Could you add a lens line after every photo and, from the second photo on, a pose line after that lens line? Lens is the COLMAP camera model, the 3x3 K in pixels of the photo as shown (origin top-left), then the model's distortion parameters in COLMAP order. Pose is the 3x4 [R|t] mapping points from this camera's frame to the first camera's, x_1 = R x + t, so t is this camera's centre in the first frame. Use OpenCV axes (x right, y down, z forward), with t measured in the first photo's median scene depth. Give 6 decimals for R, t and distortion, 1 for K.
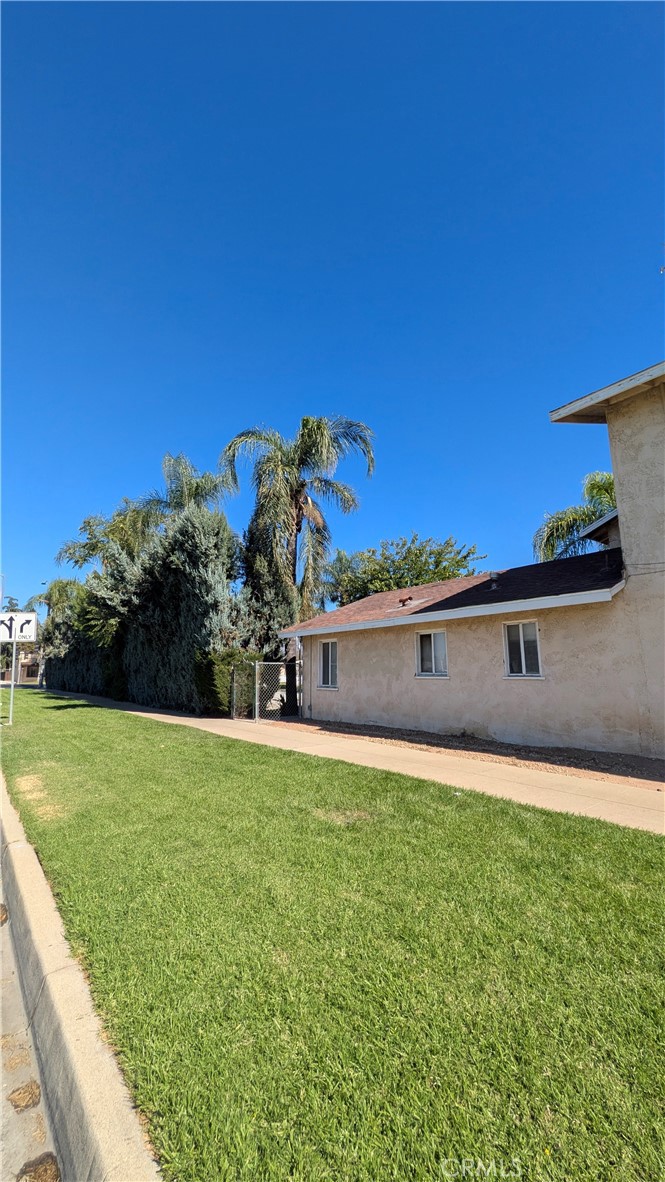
lens RADIAL K [[461.5, 0, 332.5], [0, 461.5, 591.0], [0, 0, 1]] dist [-0.000048, -0.000435]
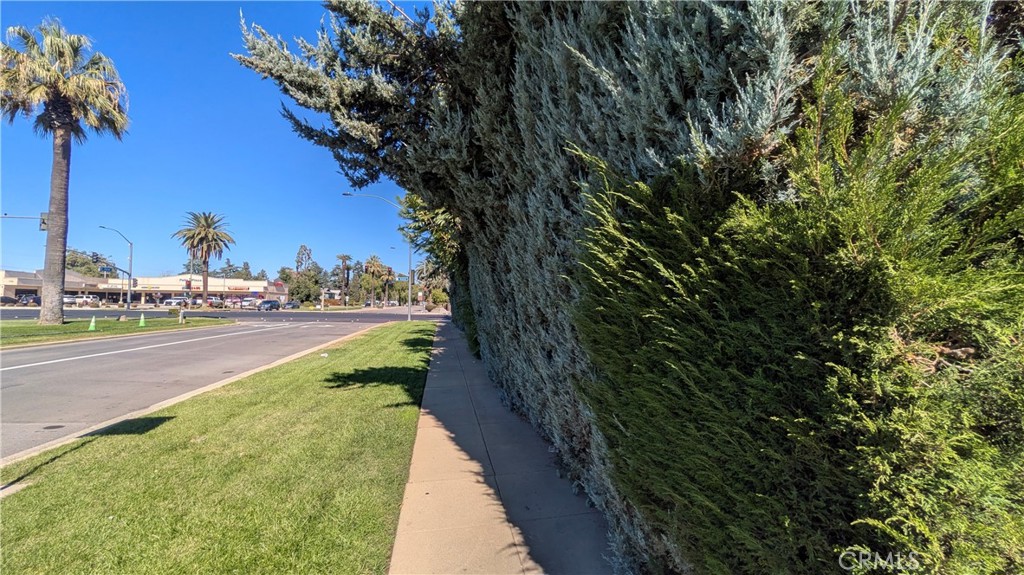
lens RADIAL K [[399.8, 0, 510.0], [0, 399.8, 287.2], [0, 0, 1]] dist [-0.000048, -0.000435]
pose [[0.880667, -0.011757, -0.473590, -0.240698], [0.073080, 0.991097, 0.111293, 0.127273], [0.468065, -0.132622, 0.873686, 0.812804]]
